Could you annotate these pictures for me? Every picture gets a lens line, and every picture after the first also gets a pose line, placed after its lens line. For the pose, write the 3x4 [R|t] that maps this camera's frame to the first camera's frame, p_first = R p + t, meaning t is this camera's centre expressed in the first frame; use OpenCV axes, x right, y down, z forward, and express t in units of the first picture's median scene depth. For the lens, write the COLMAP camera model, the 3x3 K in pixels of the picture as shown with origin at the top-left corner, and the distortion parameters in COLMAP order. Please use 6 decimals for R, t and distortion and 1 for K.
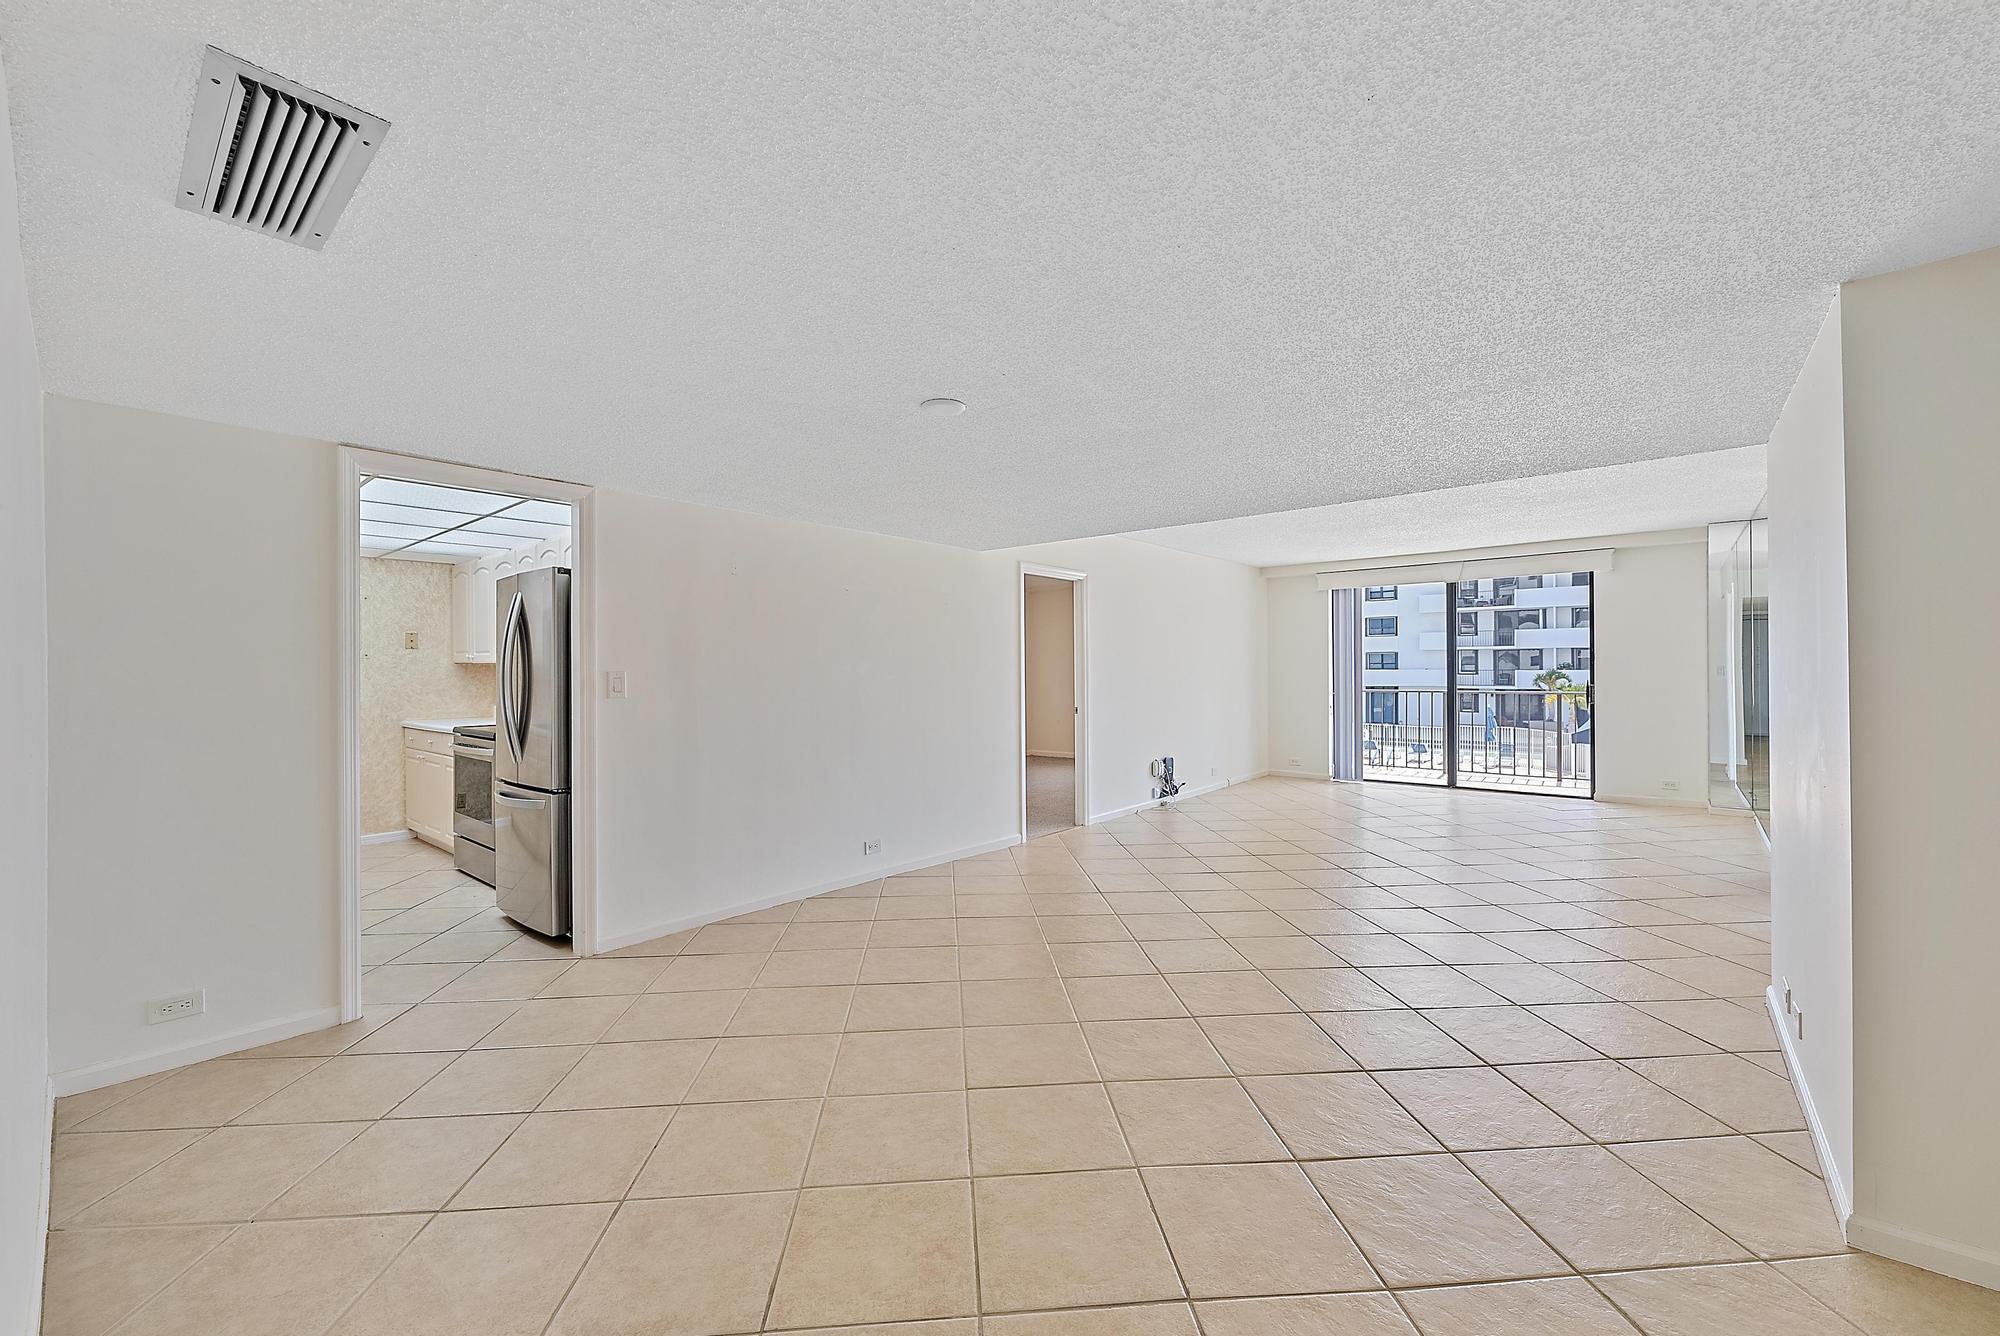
lens RADIAL K [[773.9, 0, 989.4], [0, 773.9, 669.1], [0, 0, 1]] dist [-0.008865, -0.000075]
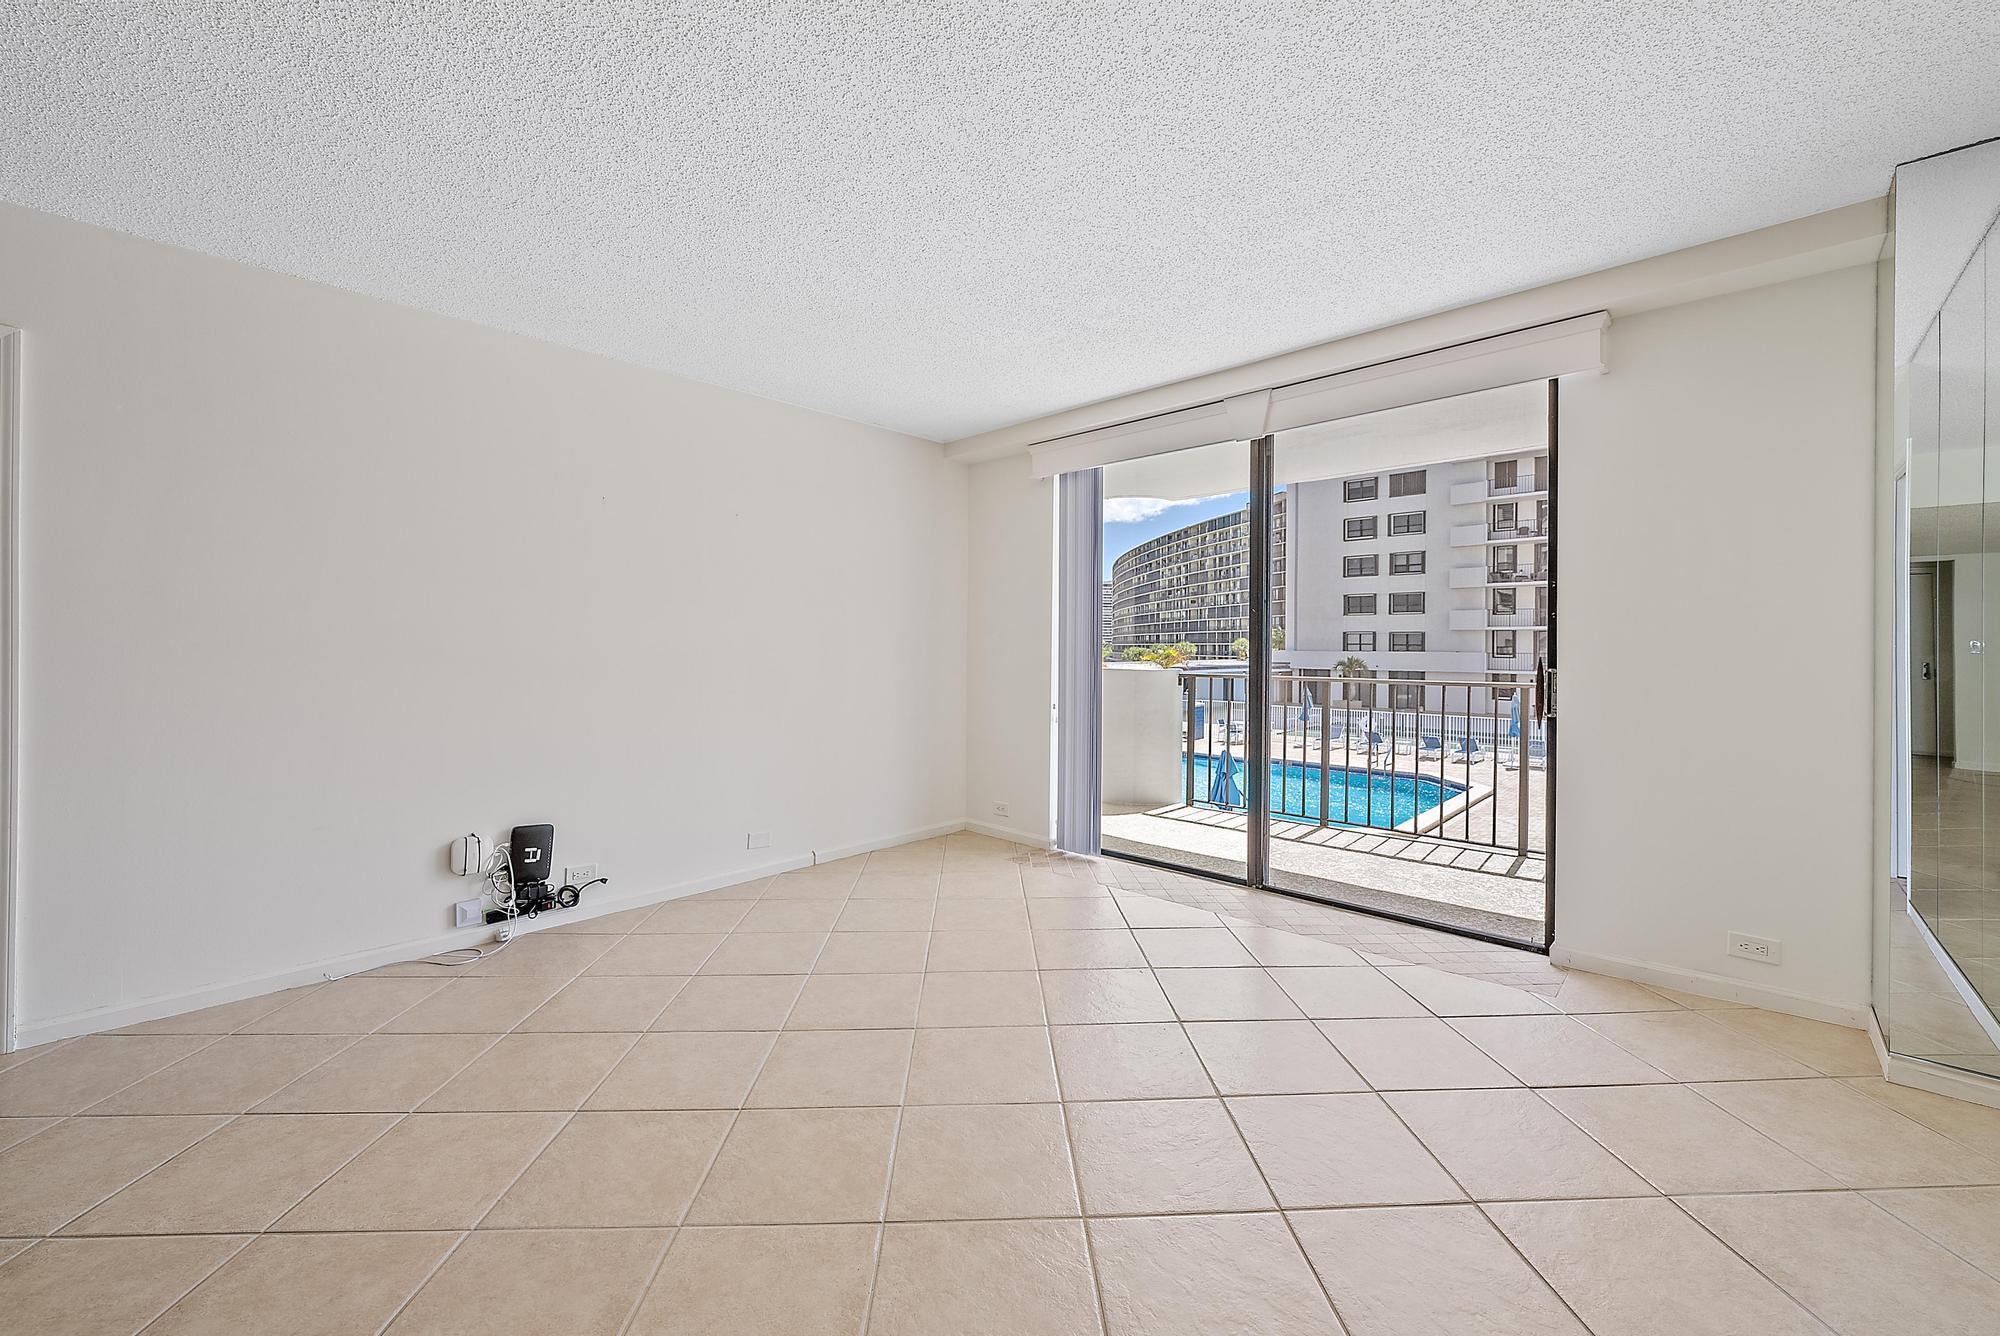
lens RADIAL K [[773.9, 0, 995.8], [0, 773.9, 650.7], [0, 0, 1]] dist [0.001004, 0.000047]
pose [[0.999063, 0.012378, -0.041481, 0.245254], [-0.012184, 0.999914, 0.004942, 0.005571], [0.041539, -0.004432, 0.999127, 0.281064]]
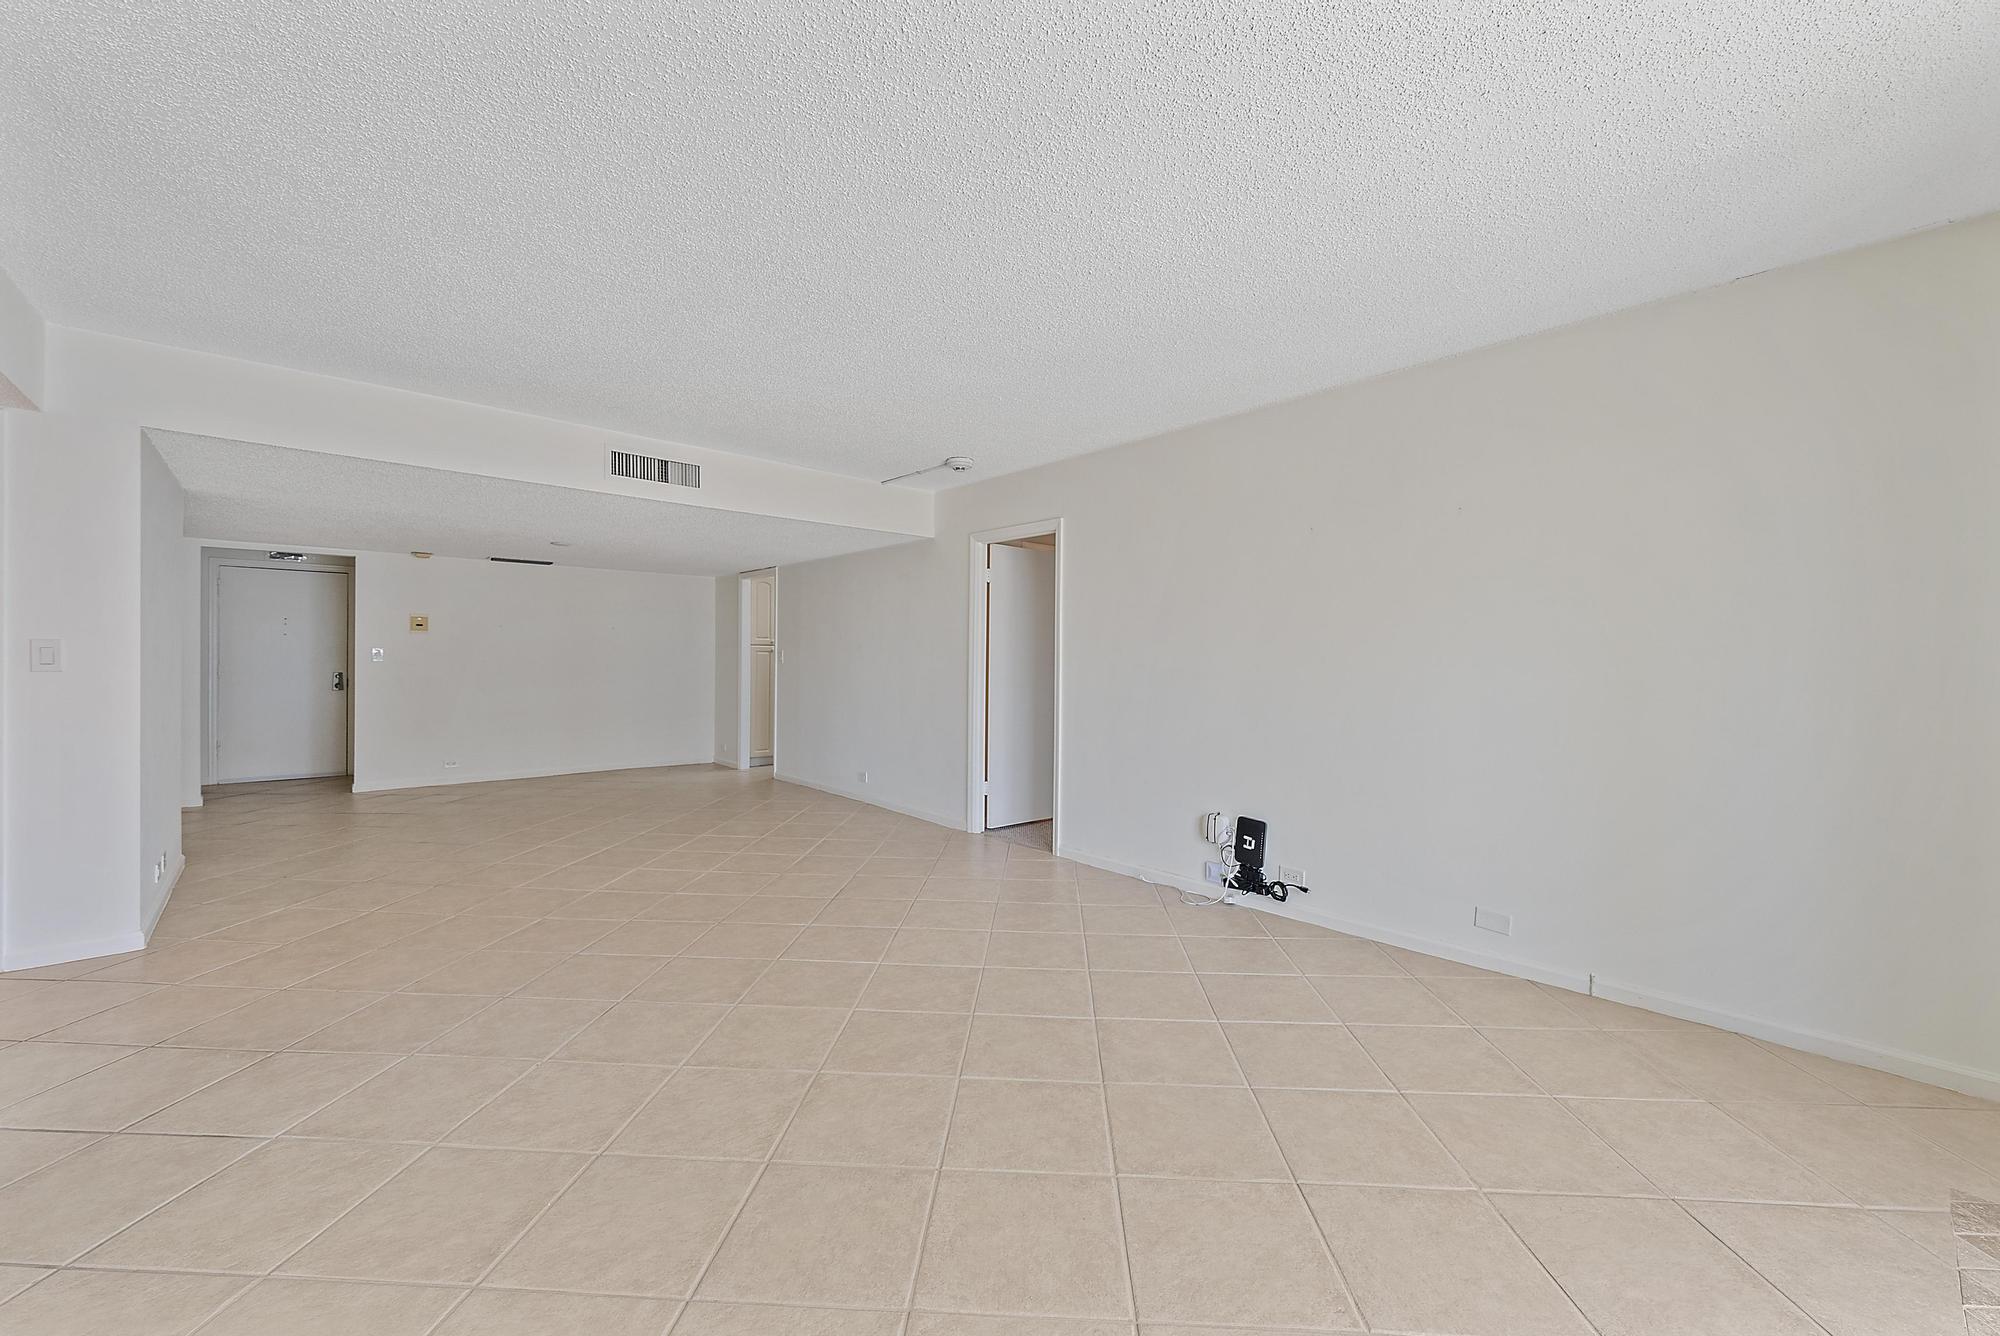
lens RADIAL K [[773.9, 0, 989.4], [0, 773.9, 669.1], [0, 0, 1]] dist [-0.008865, -0.000075]
pose [[-0.127595, 0.014296, -0.991723, 0.365368], [-0.000943, 0.999894, 0.014535, 0.004458], [0.991826, 0.002790, -0.127568, 0.432677]]
